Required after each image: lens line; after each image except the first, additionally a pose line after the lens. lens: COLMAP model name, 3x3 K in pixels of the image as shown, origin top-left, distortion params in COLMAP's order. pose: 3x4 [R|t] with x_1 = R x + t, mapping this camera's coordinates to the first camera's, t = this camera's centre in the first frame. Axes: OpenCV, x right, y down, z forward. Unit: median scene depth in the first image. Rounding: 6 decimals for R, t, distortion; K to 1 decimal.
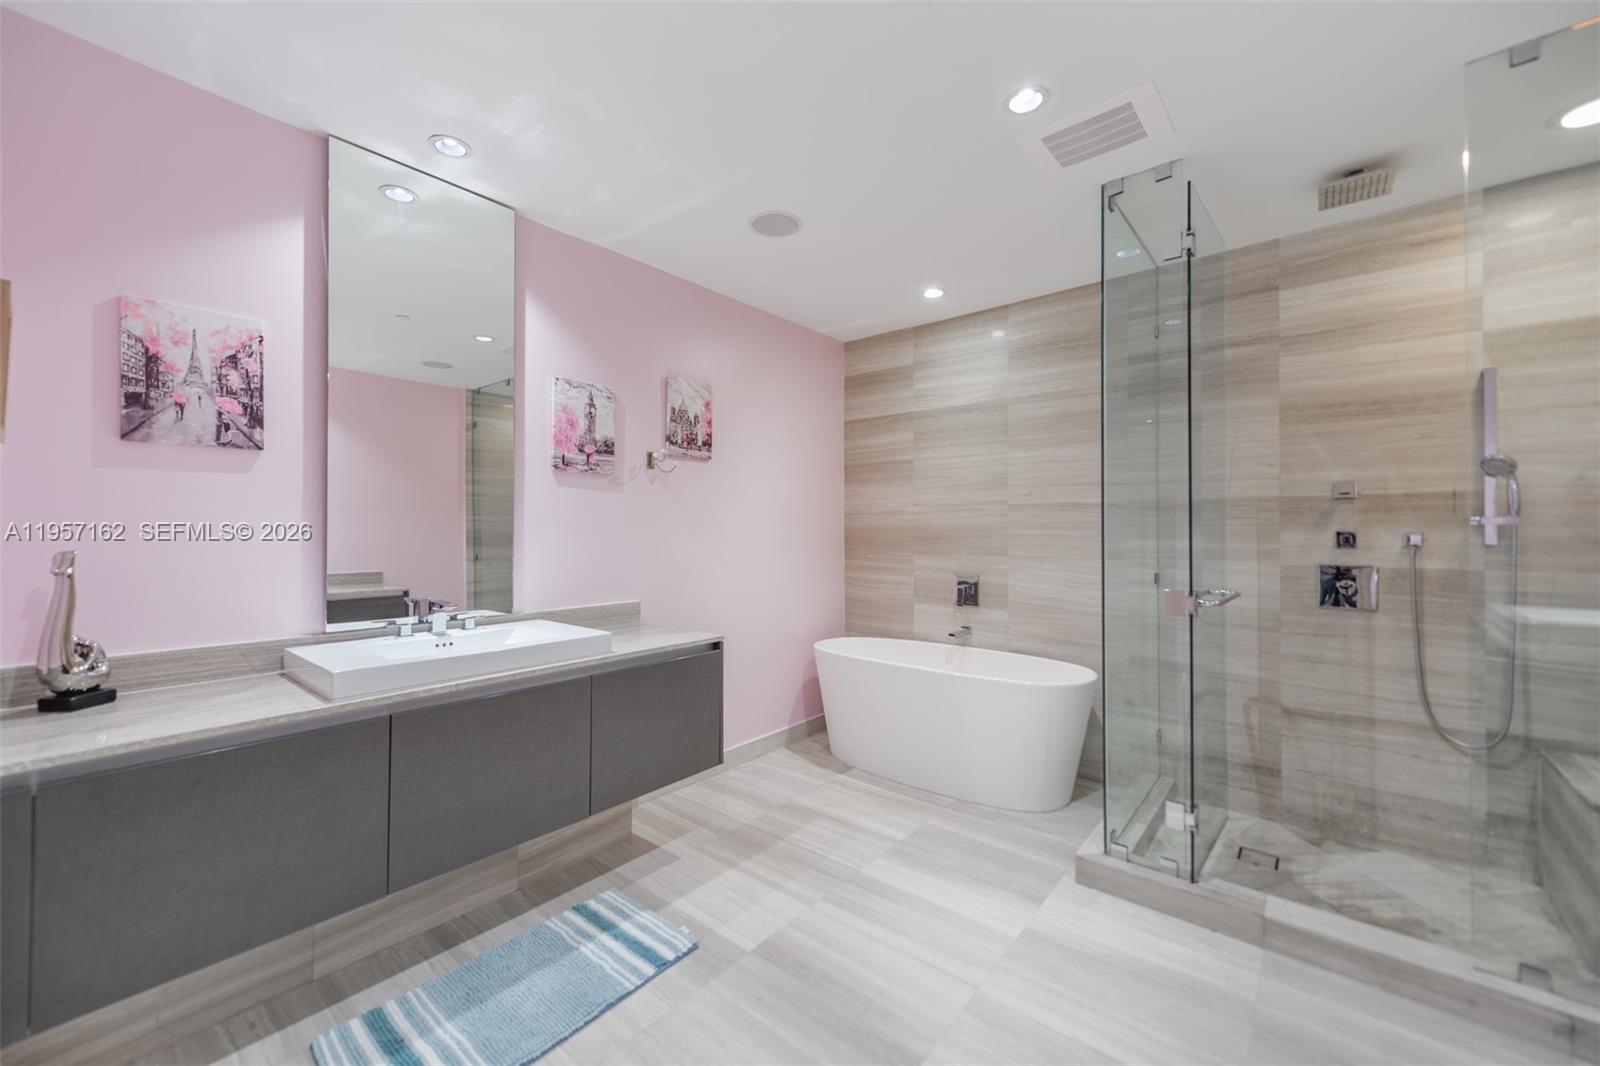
lens RADIAL K [[642.2, 0, 797.4], [0, 642.2, 525.2], [0, 0, 1]] dist [0.016826, -0.000853]
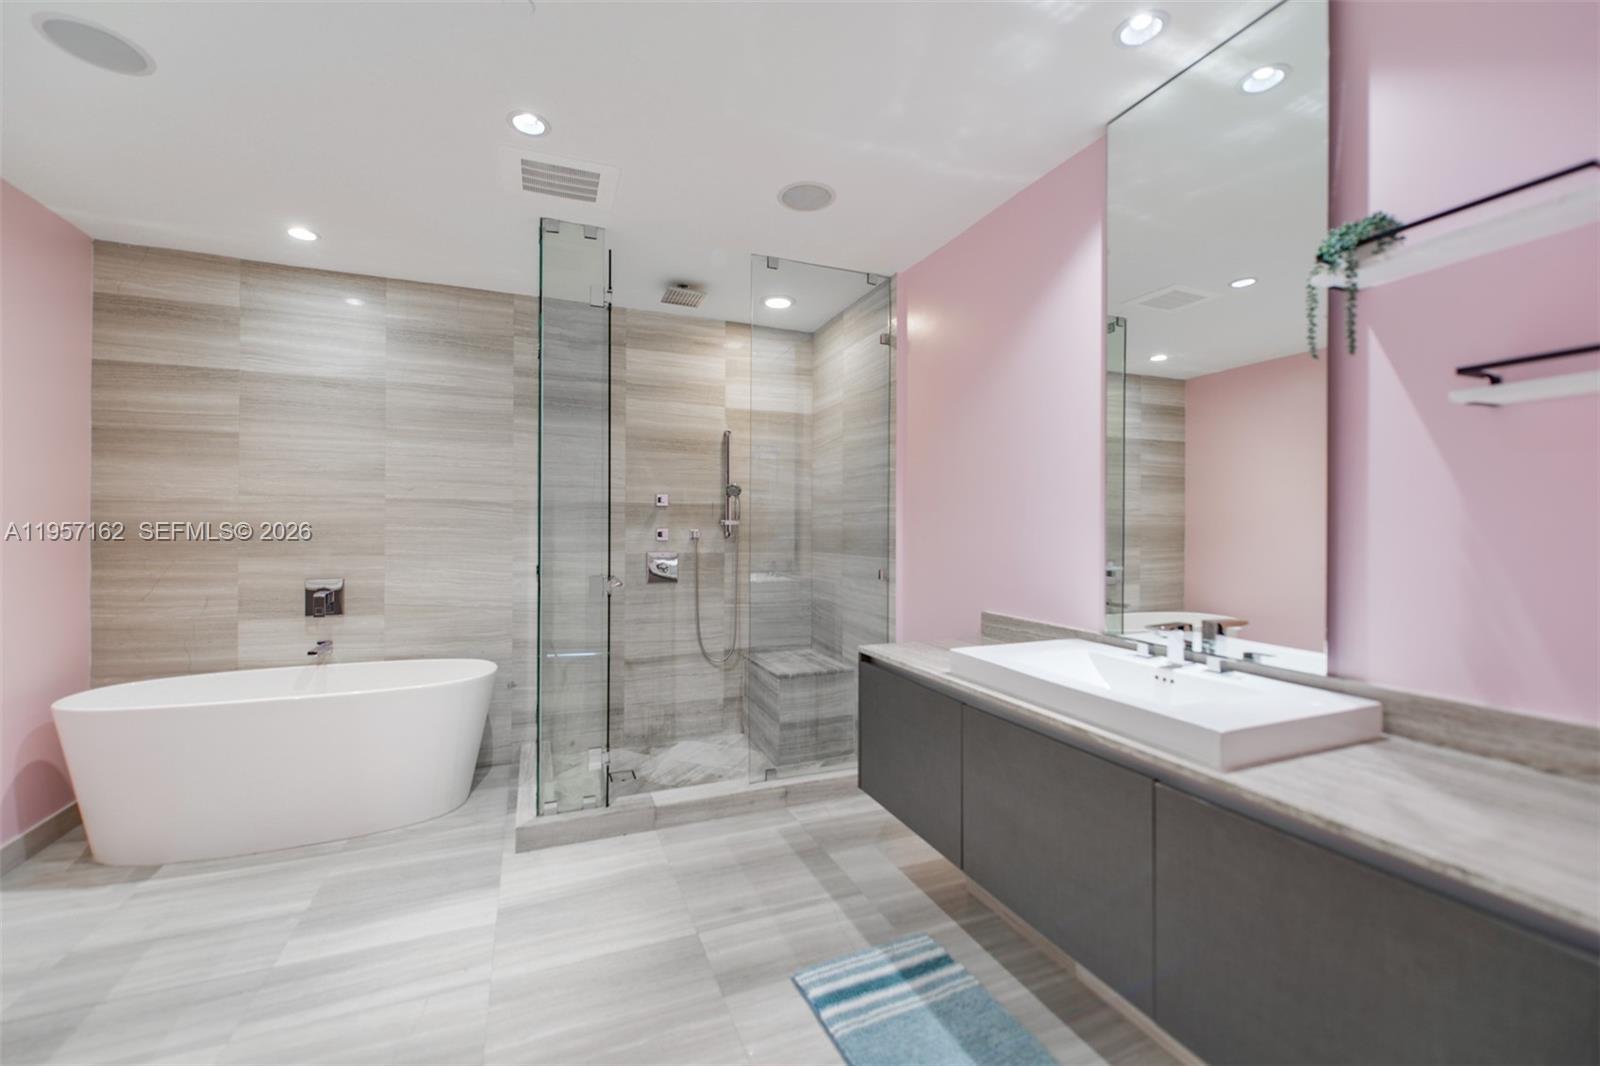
lens RADIAL K [[642.2, 0, 797.4], [0, 642.2, 525.2], [0, 0, 1]] dist [0.016826, -0.000853]
pose [[0.464579, 0.007682, 0.885498, -0.275916], [-0.011044, 0.999935, -0.002881, 0.002604], [-0.885463, -0.008441, 0.464633, 0.077807]]
